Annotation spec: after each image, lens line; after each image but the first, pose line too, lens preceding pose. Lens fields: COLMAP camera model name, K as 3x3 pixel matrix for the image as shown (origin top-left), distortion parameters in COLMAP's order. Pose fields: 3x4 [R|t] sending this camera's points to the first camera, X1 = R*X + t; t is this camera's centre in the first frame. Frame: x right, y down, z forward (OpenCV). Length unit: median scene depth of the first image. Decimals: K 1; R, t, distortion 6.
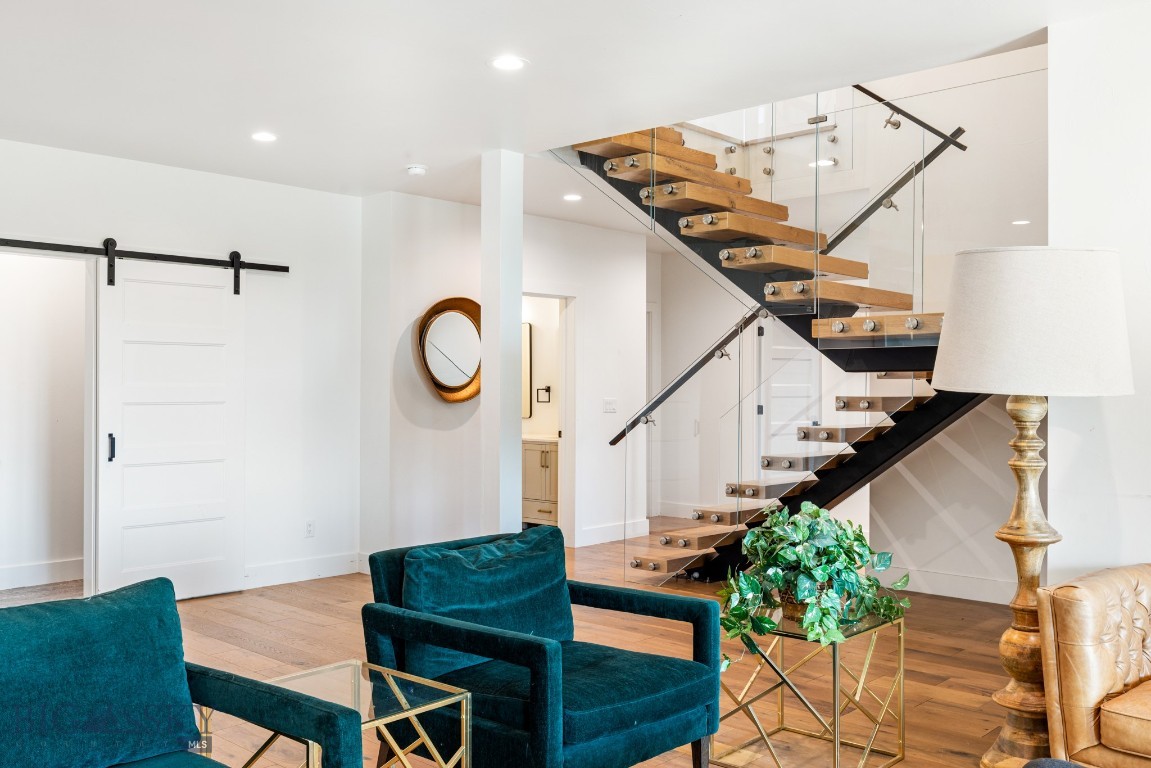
lens RADIAL K [[1050.7, 0, 575.5], [0, 1050.7, 384.0], [0, 0, 1]] dist [-0.000117, -0.002495]
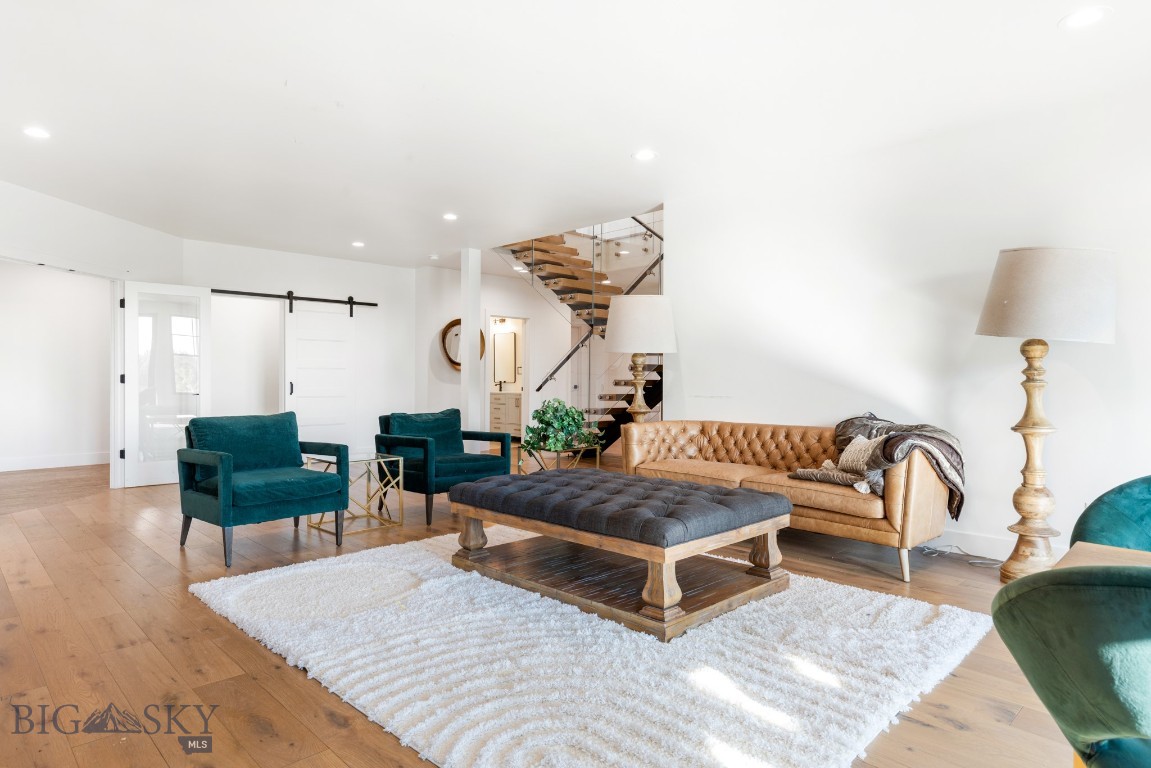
lens RADIAL K [[684.3, 0, 575.5], [0, 684.3, 384.0], [0, 0, 1]] dist [0.004266, 0.000540]
pose [[0.998639, 0.001943, -0.052112, 0.214349], [-0.001564, 0.999972, 0.007324, 0.041139], [0.052125, -0.007233, 0.998614, -0.373311]]
